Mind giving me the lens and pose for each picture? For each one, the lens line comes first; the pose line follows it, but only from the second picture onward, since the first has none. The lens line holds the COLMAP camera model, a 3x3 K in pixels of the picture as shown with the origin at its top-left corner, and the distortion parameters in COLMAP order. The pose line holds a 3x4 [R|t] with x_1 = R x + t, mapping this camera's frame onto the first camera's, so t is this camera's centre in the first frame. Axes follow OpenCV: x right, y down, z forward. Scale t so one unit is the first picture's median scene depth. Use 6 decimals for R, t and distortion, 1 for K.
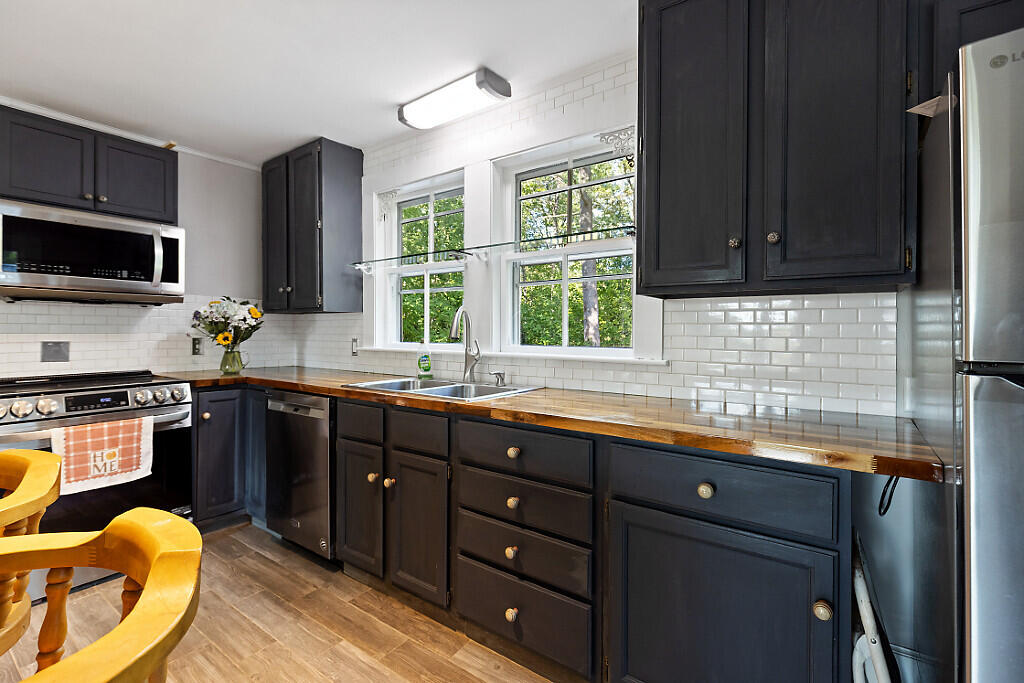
lens RADIAL K [[461.3, 0, 508.8], [0, 461.3, 331.3], [0, 0, 1]] dist [0.001193, -0.000324]
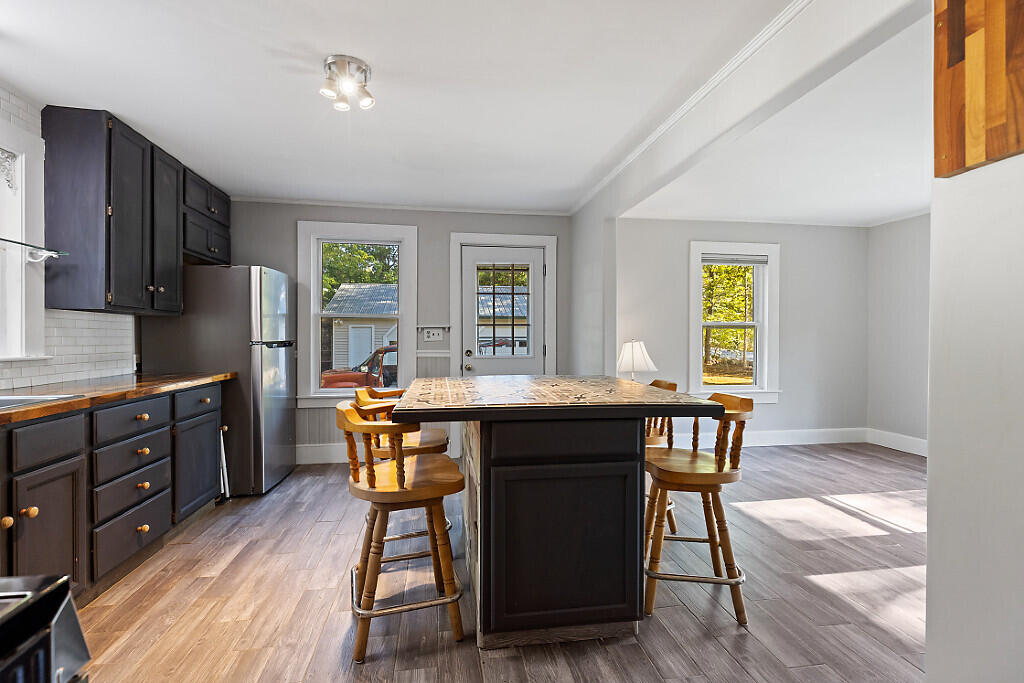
lens RADIAL K [[466.8, 0, 509.2], [0, 466.8, 337.8], [0, 0, 1]] dist [0.002758, 0.000024]
pose [[-0.700419, -0.005550, 0.713711, -1.261385], [-0.004020, 0.999985, 0.003831, 0.002529], [-0.713721, -0.000186, -0.700430, 0.829069]]
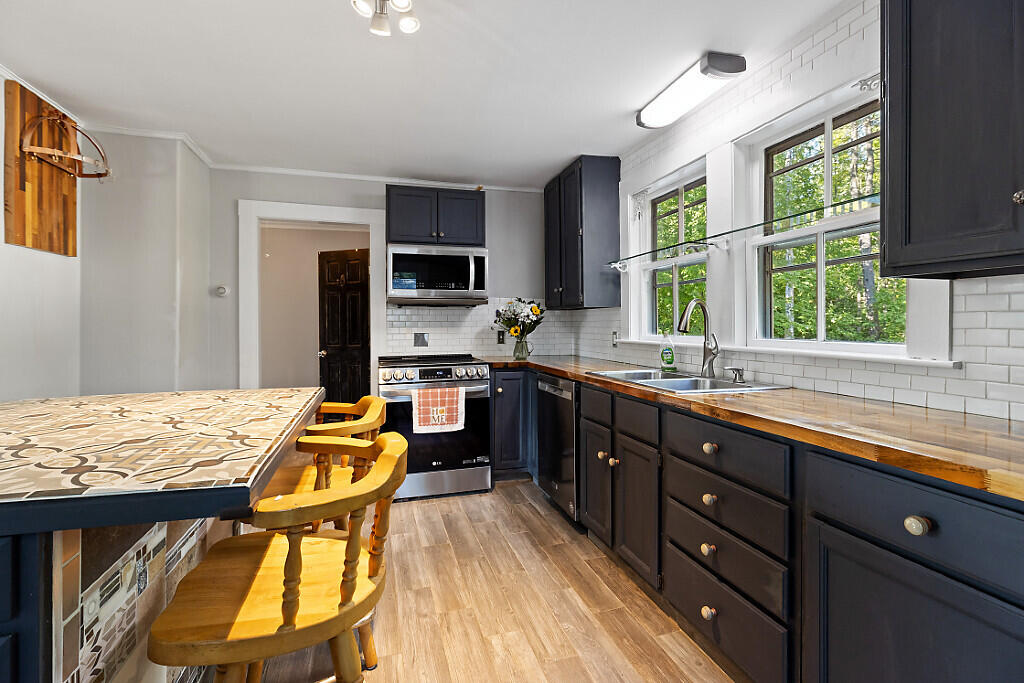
lens RADIAL K [[465.0, 0, 509.1], [0, 465.0, 322.2], [0, 0, 1]] dist [0.001662, -0.000699]
pose [[0.791589, -0.010115, -0.610970, 0.192453], [0.007498, 0.999949, -0.006839, -0.000378], [0.611007, 0.000833, 0.791624, -0.028149]]
